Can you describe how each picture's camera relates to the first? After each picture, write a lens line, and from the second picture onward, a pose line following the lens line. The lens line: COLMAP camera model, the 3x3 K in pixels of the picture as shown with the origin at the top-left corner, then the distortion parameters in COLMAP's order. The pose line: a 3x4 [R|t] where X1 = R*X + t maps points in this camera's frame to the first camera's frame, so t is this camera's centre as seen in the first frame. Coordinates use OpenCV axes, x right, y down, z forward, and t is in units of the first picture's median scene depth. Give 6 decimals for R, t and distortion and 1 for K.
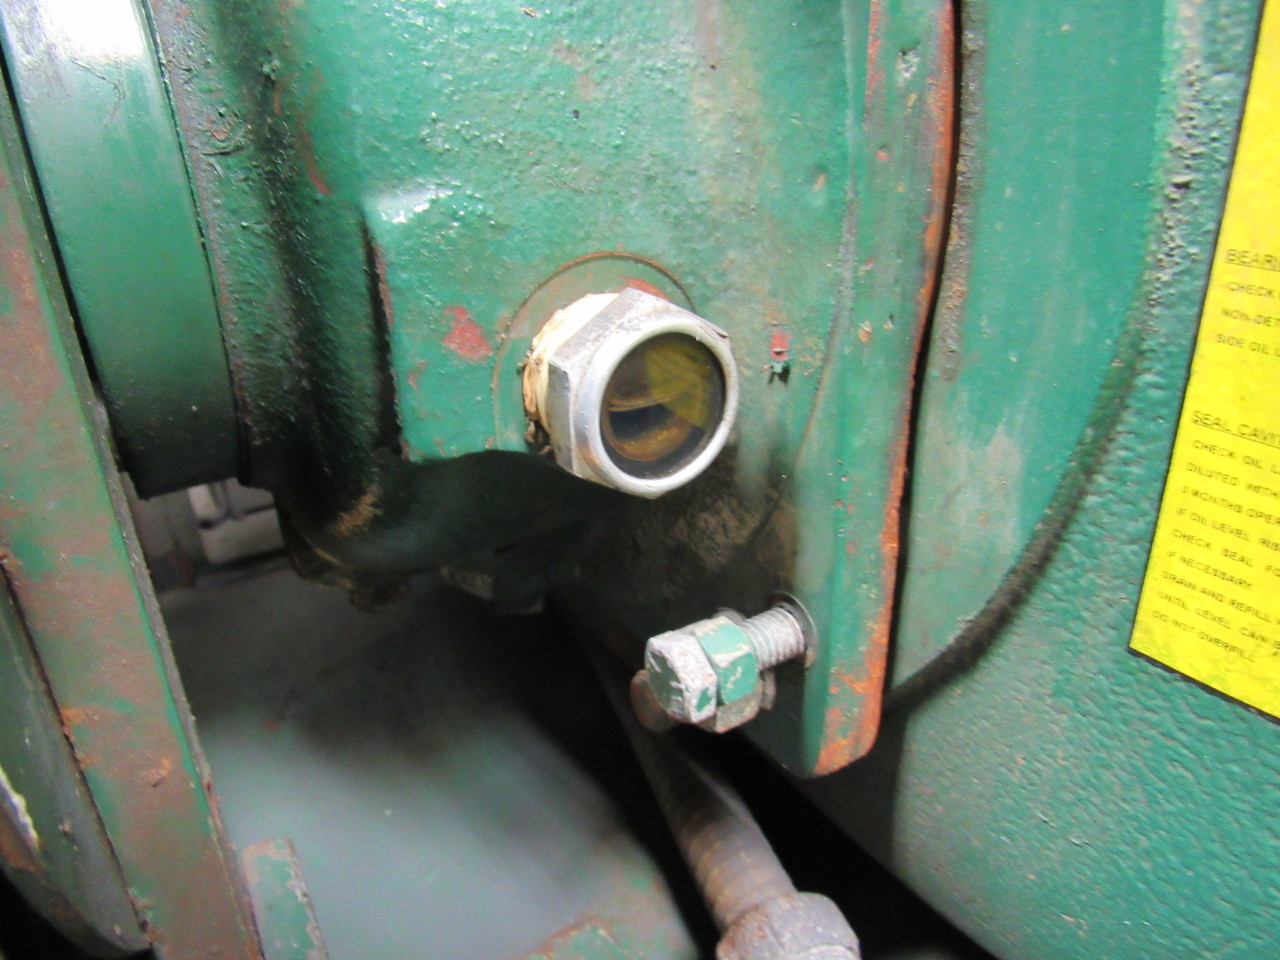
lens RADIAL K [[899.1, 0, 640.0], [0, 899.1, 480.0], [0, 0, 1]] dist [-0.026833, 0.000134]
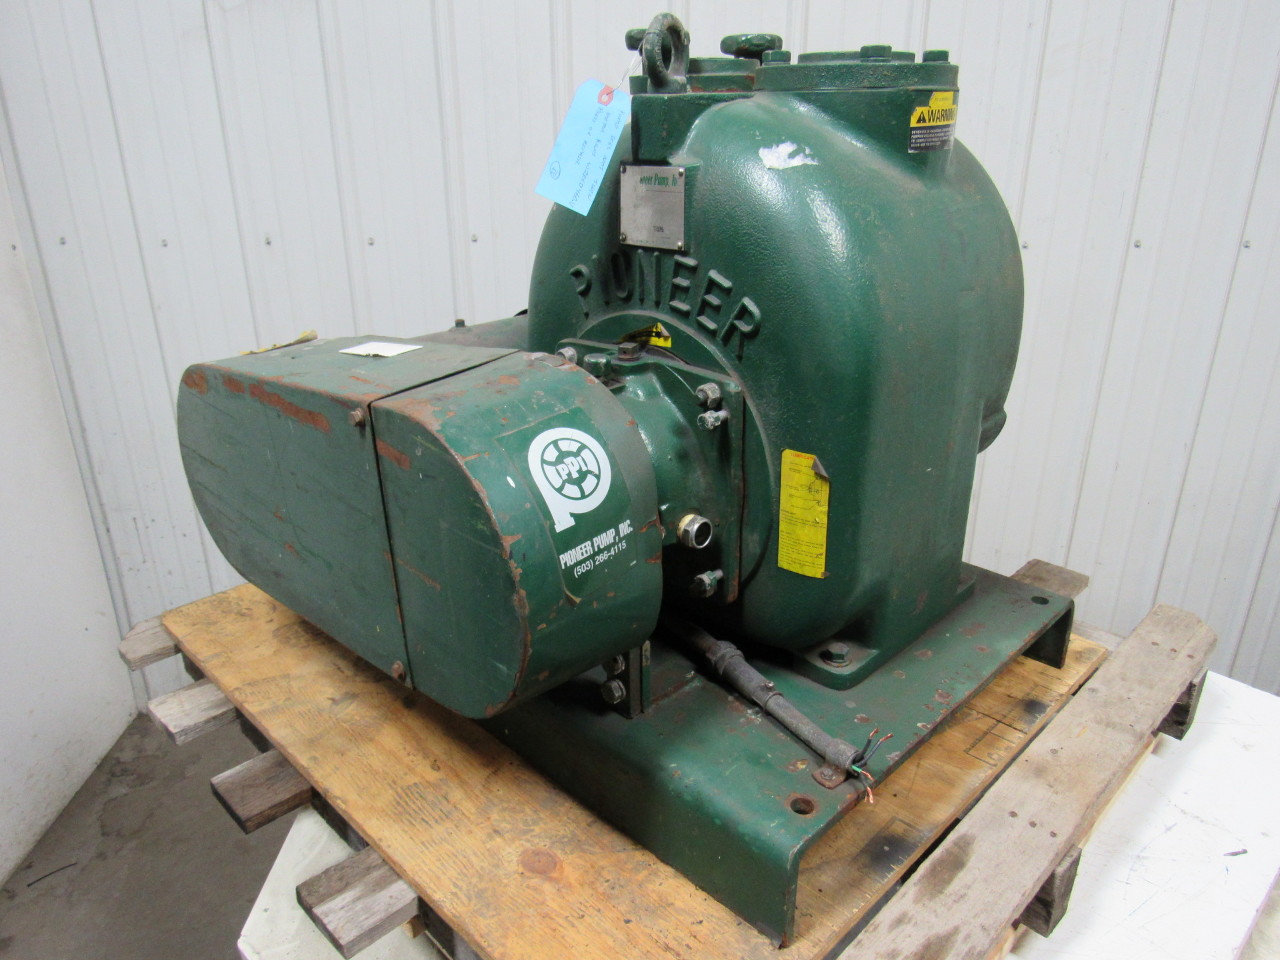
lens RADIAL K [[899.1, 0, 640.0], [0, 899.1, 480.0], [0, 0, 1]] dist [-0.026833, 0.000134]
pose [[0.976101, -0.062678, 0.208083, -1.578437], [0.076078, 0.995470, -0.057026, -0.123956], [-0.203566, 0.071494, 0.976447, -4.737854]]
